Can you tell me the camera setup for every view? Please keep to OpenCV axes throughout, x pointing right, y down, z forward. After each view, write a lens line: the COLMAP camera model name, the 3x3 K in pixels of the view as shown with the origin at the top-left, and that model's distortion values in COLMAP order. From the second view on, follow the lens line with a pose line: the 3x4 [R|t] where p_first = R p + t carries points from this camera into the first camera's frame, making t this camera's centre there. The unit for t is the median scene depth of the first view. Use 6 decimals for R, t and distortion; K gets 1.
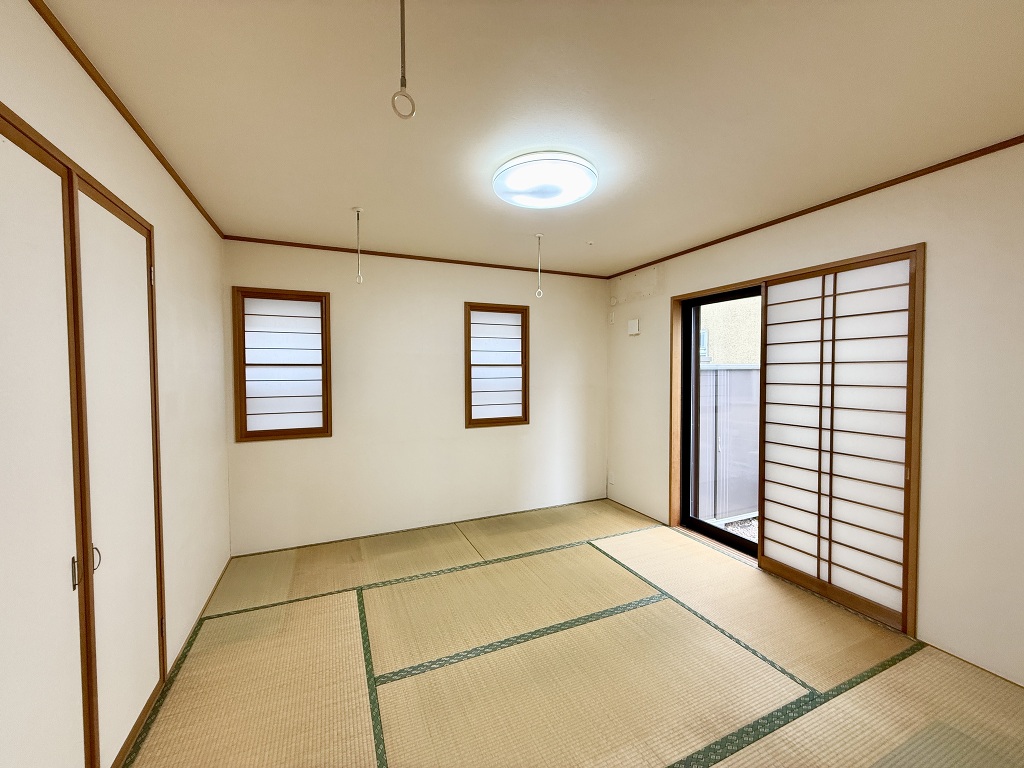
lens RADIAL K [[407.4, 0, 508.0], [0, 407.4, 382.5], [0, 0, 1]] dist [-0.000799, 0.000116]
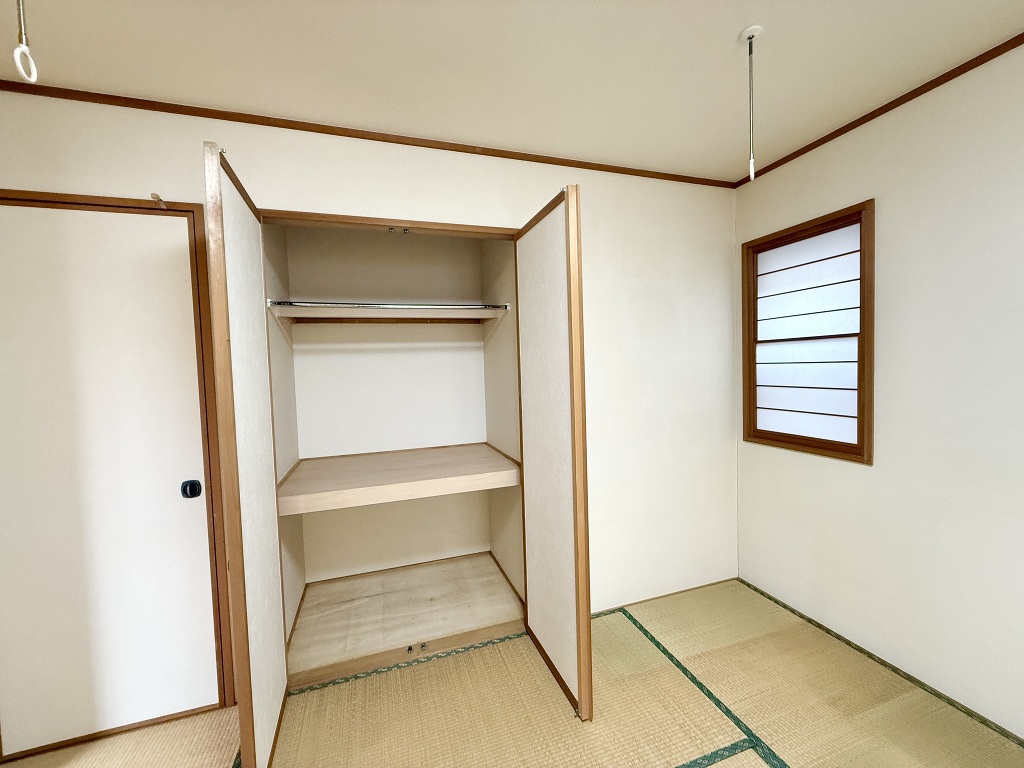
lens RADIAL K [[407.4, 0, 508.0], [0, 407.4, 382.5], [0, 0, 1]] dist [-0.000799, 0.000116]
pose [[-0.094098, 0.049218, -0.994346, 0.161207], [0.006200, 0.998787, 0.048851, -0.008364], [0.995544, -0.001568, -0.094289, 0.602817]]
